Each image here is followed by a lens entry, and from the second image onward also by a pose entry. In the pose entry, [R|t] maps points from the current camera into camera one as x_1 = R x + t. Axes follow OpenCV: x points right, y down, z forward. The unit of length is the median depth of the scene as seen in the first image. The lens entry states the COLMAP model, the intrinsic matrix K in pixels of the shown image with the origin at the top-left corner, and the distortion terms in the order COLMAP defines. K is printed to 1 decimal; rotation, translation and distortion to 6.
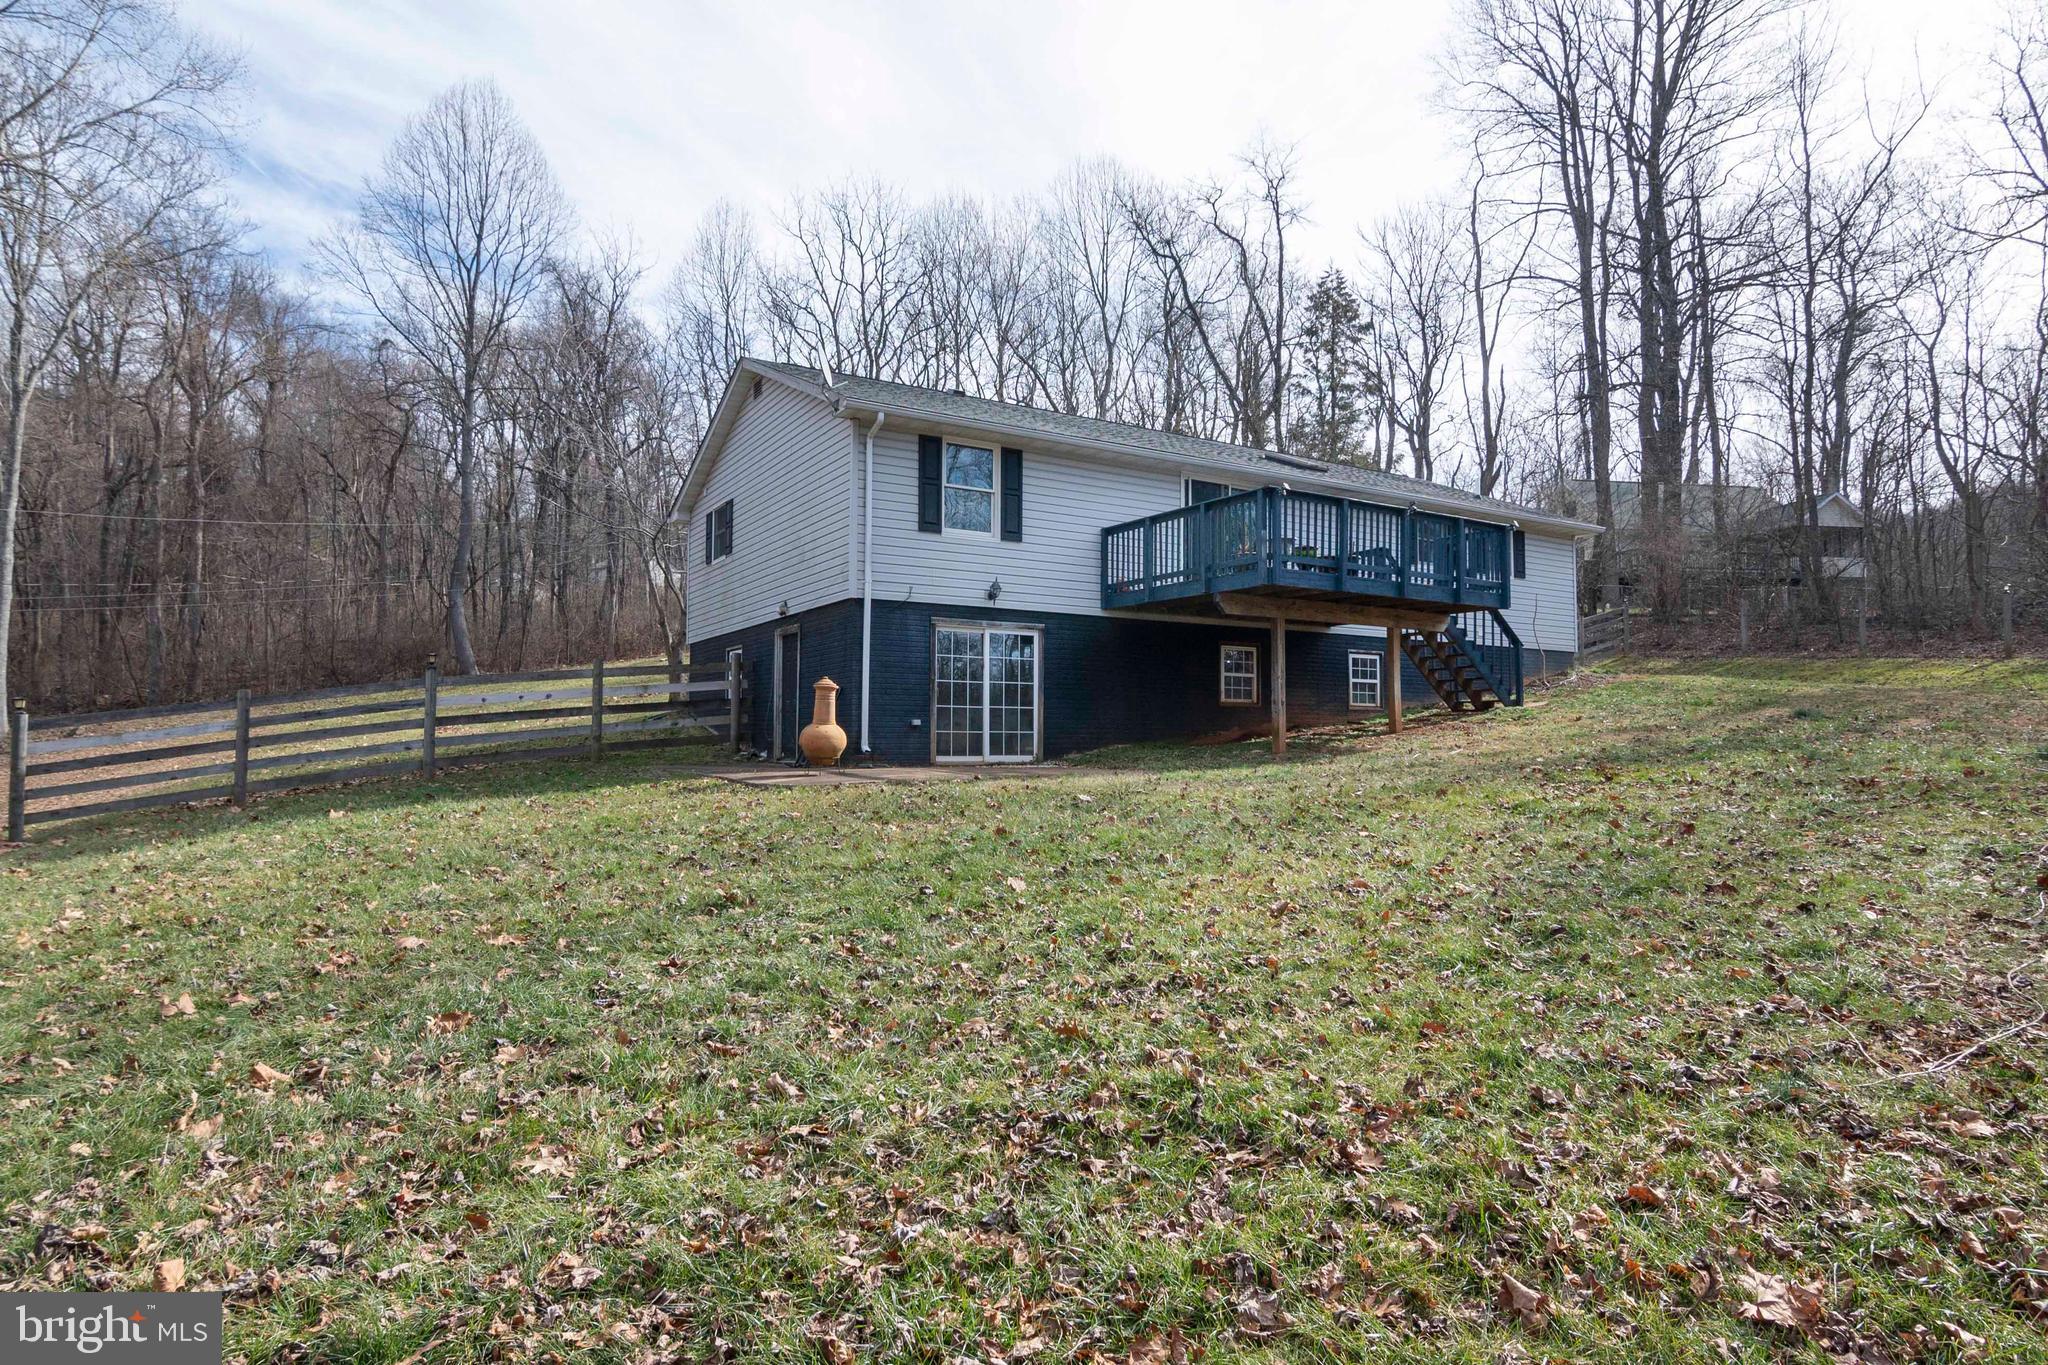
lens RADIAL K [[1128.3, 0, 997.0], [0, 1128.3, 686.4], [0, 0, 1]] dist [-0.015715, 0.000000]
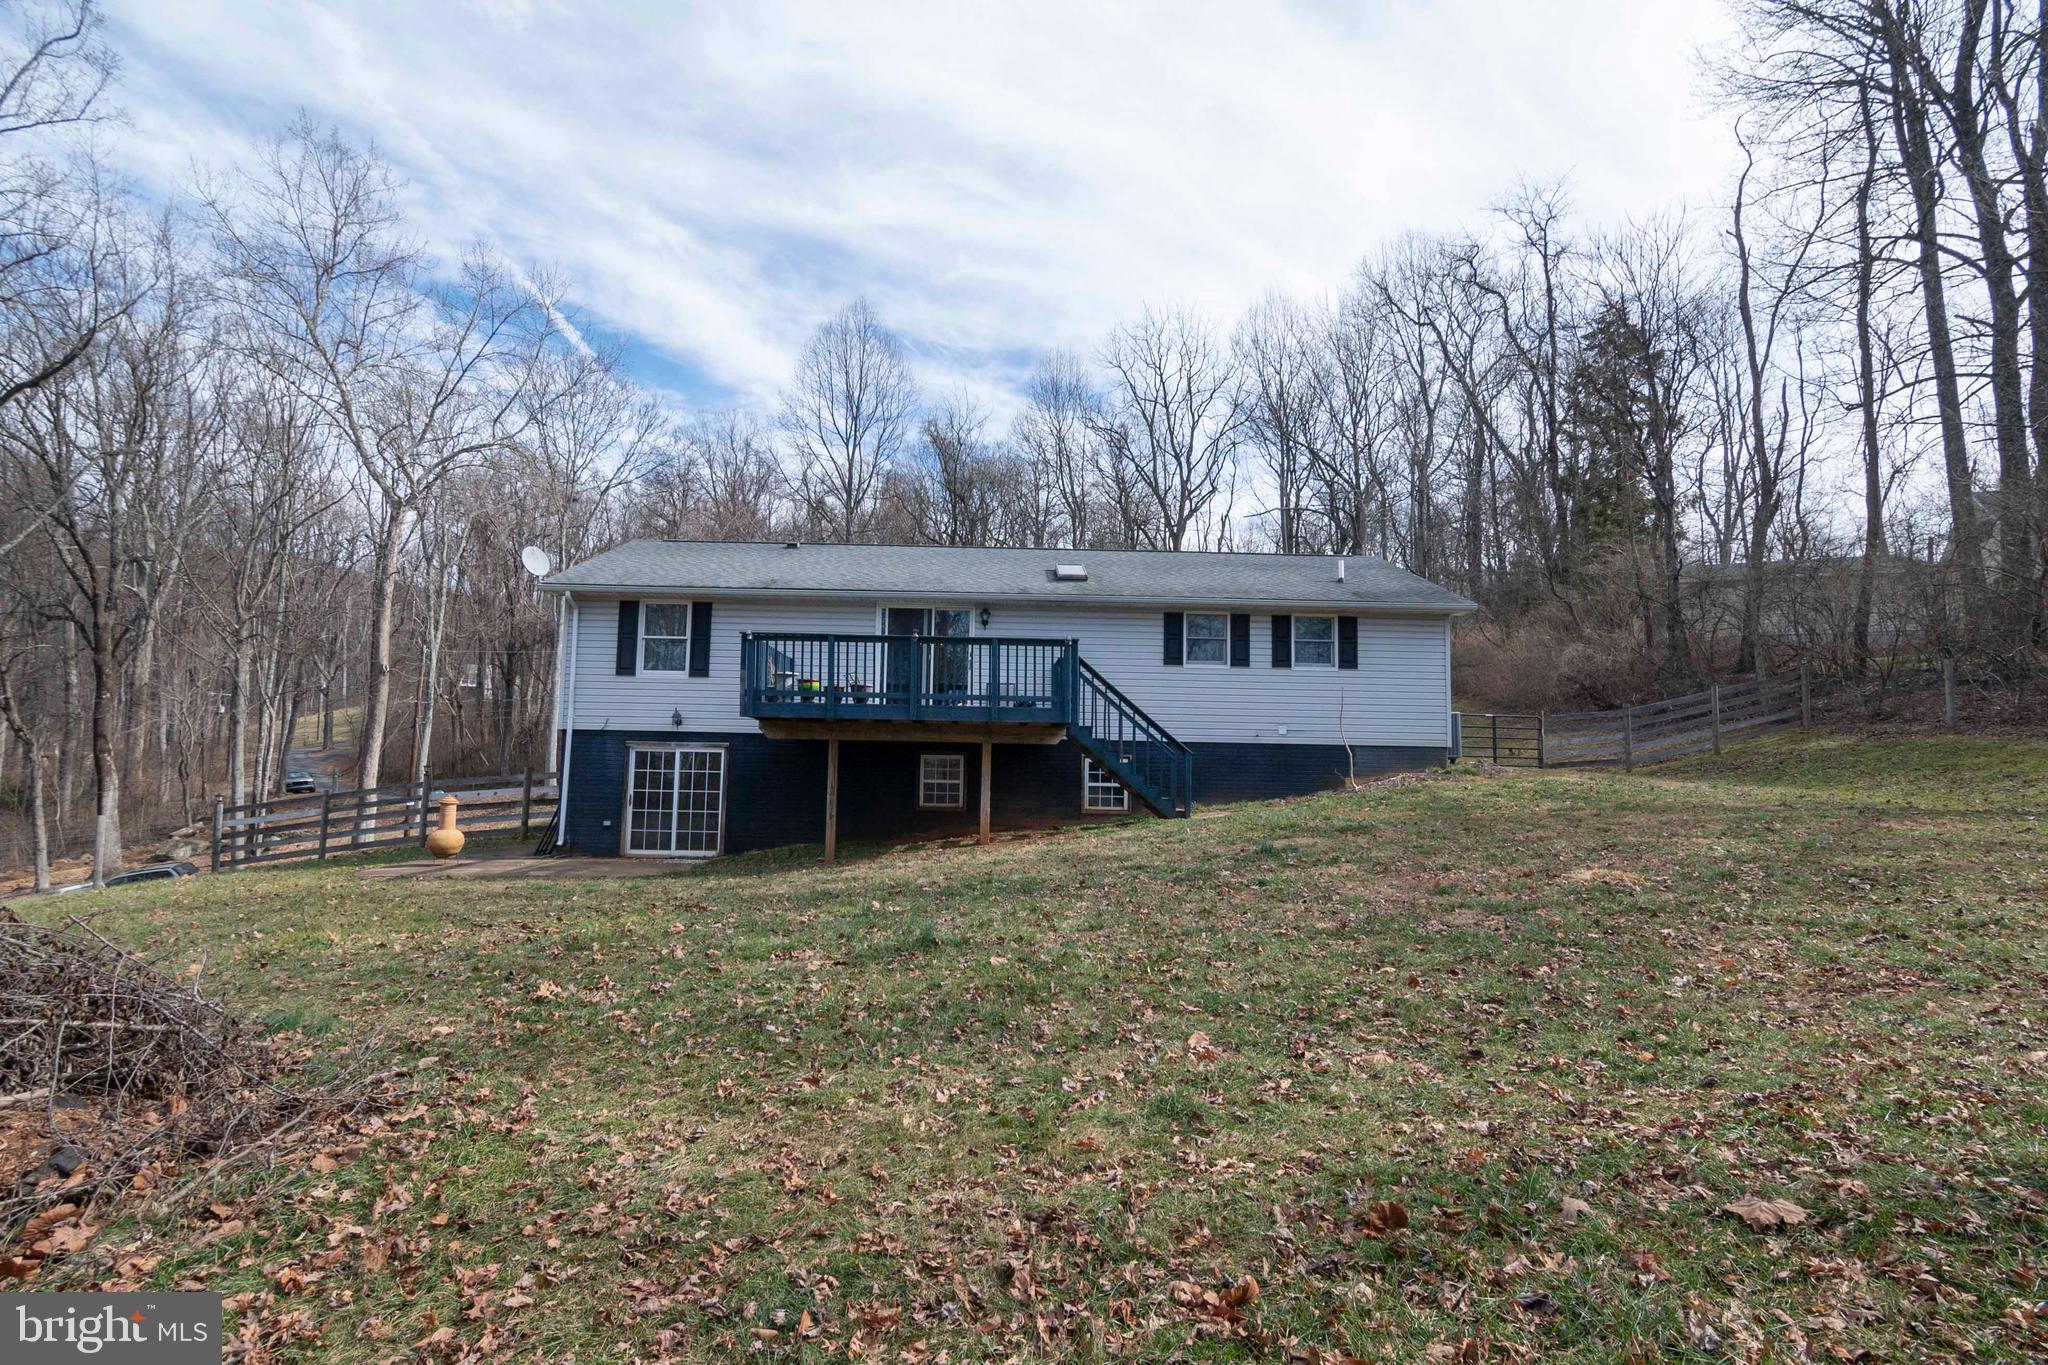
lens RADIAL K [[1010.2, 0, 1007.9], [0, 1010.2, 688.7], [0, 0, 1]] dist [-0.017375, 0.001925]
pose [[0.876226, -0.033755, -0.480716, 0.845678], [0.009725, 0.998579, -0.052392, -0.054453], [0.481801, 0.041232, 0.875310, 0.192685]]
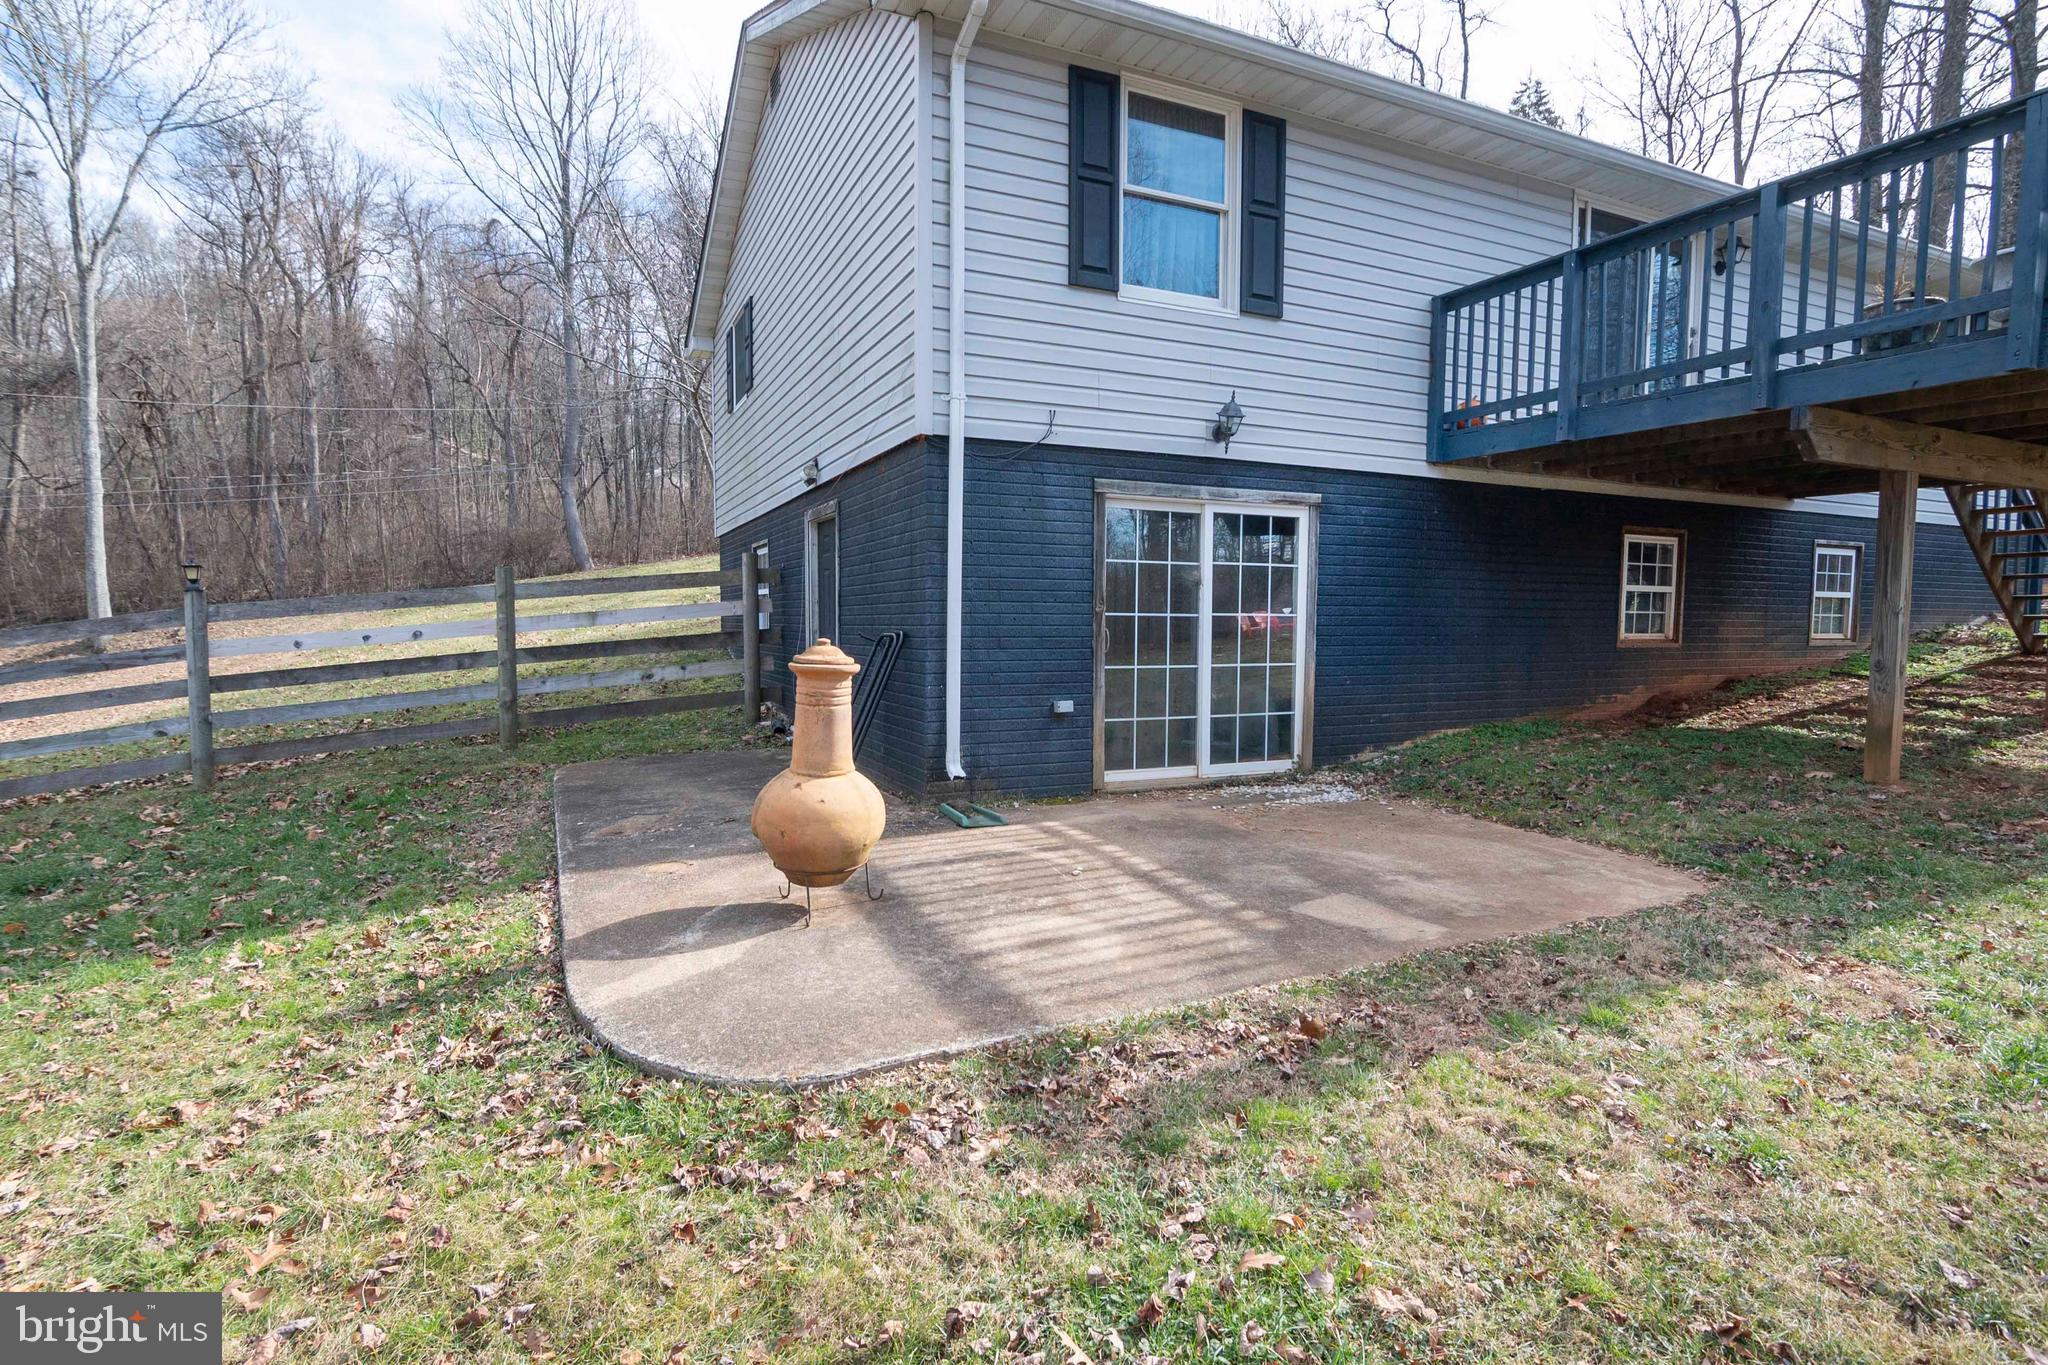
lens RADIAL K [[1010.2, 0, 1007.9], [0, 1010.2, 688.7], [0, 0, 1]] dist [-0.017375, 0.001925]
pose [[0.994942, 0.005941, -0.100279, -0.049879], [0.005996, 0.992958, 0.118319, -0.024008], [0.100276, -0.118322, 0.987899, 0.552346]]
